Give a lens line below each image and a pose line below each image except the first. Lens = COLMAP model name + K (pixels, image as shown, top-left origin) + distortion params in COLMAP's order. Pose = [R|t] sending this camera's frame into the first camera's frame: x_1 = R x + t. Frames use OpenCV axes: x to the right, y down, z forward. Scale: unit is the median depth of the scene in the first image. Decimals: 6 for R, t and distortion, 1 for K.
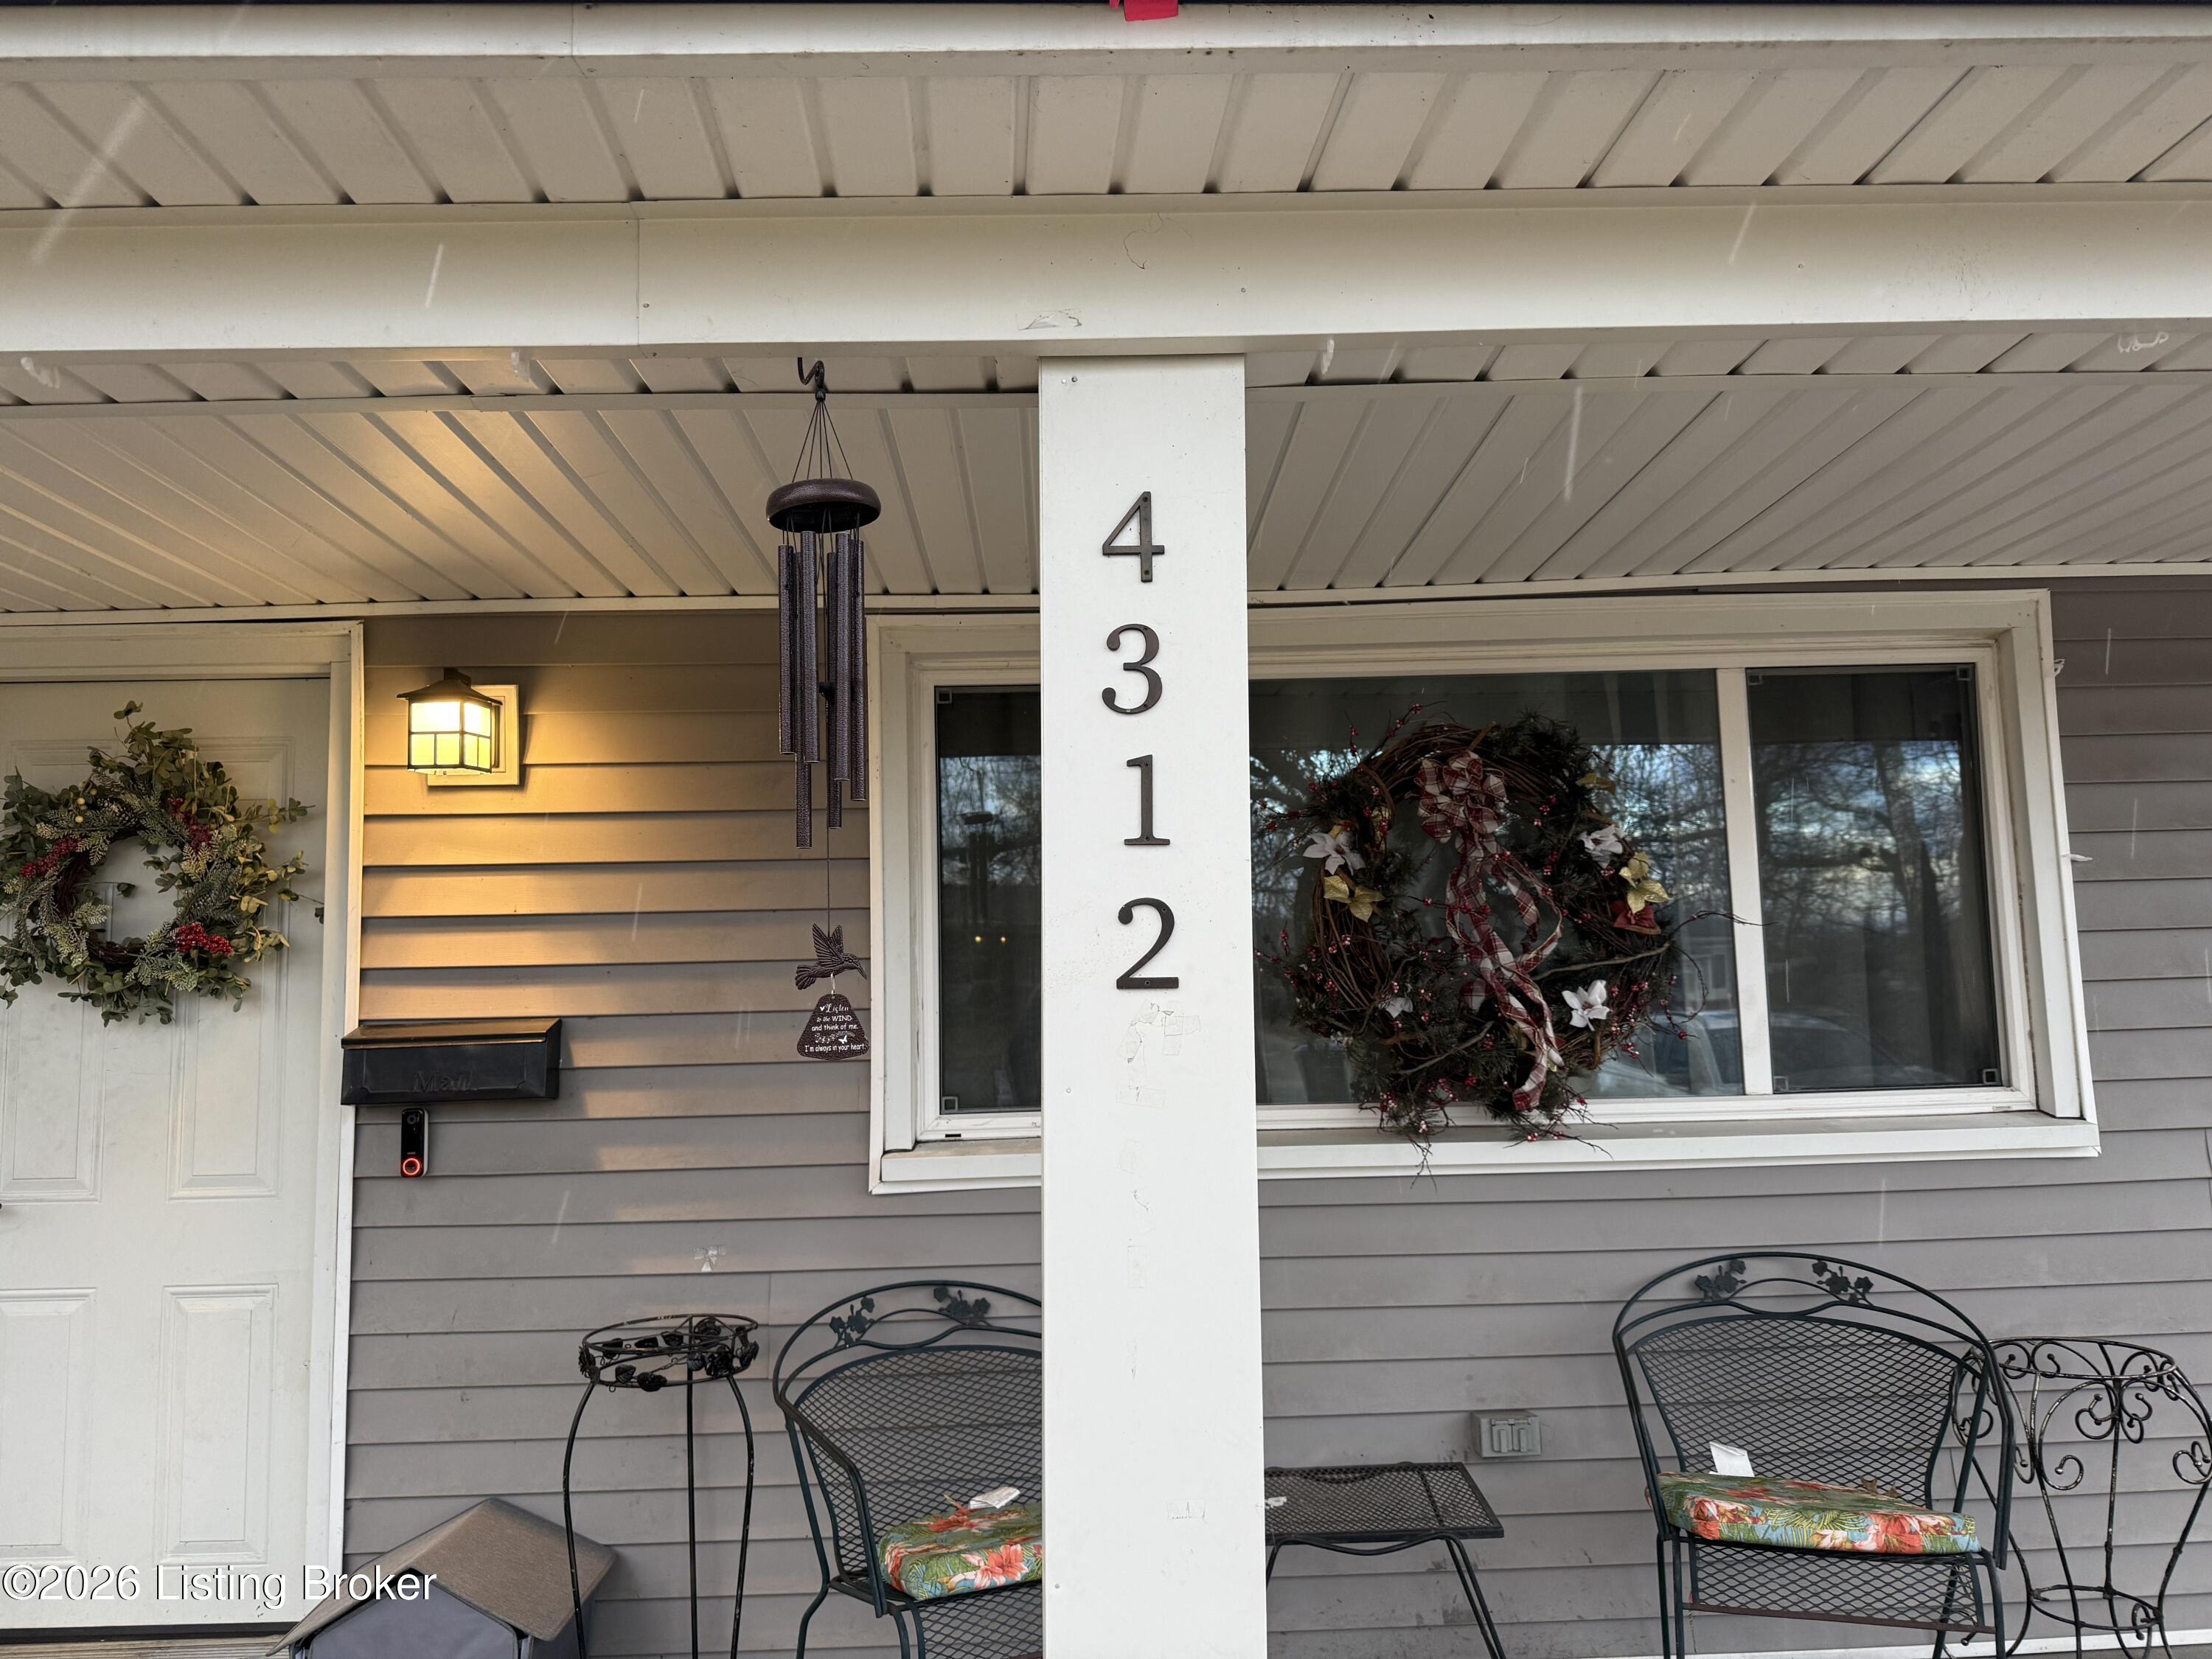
lens RADIAL K [[1565.1, 0, 1163.4], [0, 1565.1, 810.1], [0, 0, 1]] dist [0.041549, -0.055881]
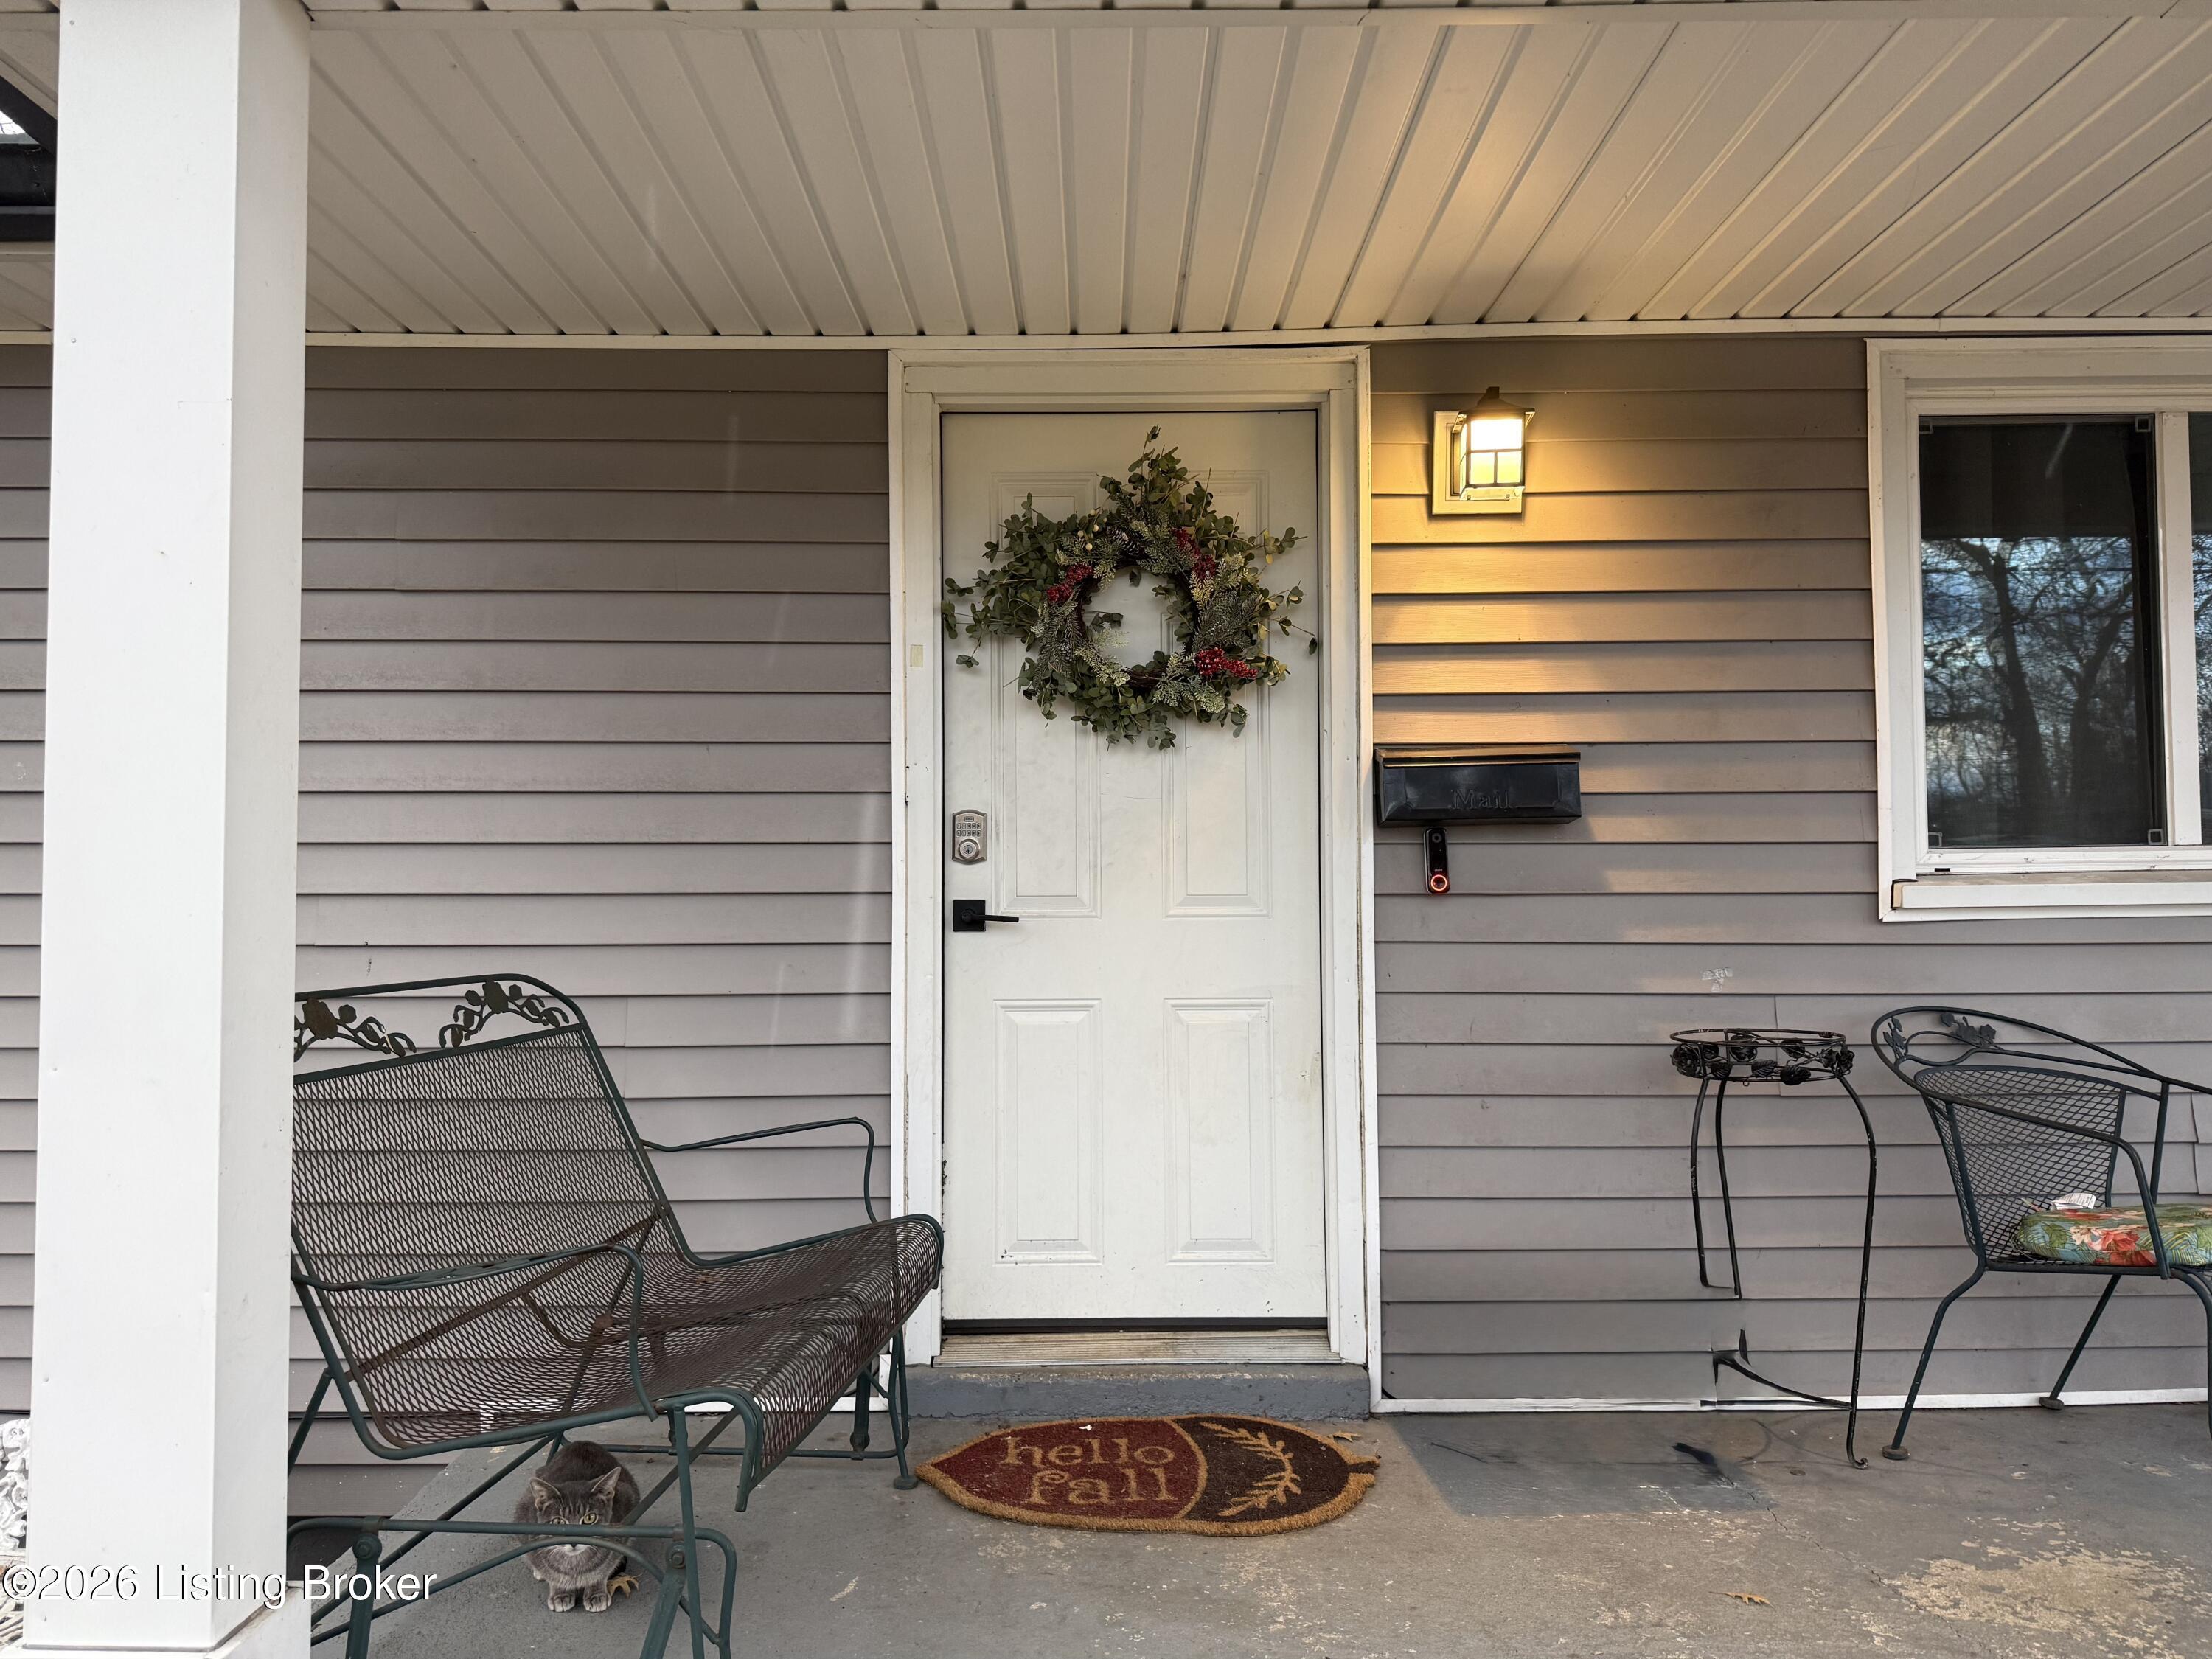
lens RADIAL K [[1565.1, 0, 1097.7], [0, 1565.1, 828.4], [0, 0, 1]] dist [0.041549, -0.055881]
pose [[0.998796, 0.012338, -0.047486, -0.632753], [-0.008373, 0.996531, 0.082805, 0.104175], [0.048343, -0.082308, 0.995434, -0.026841]]
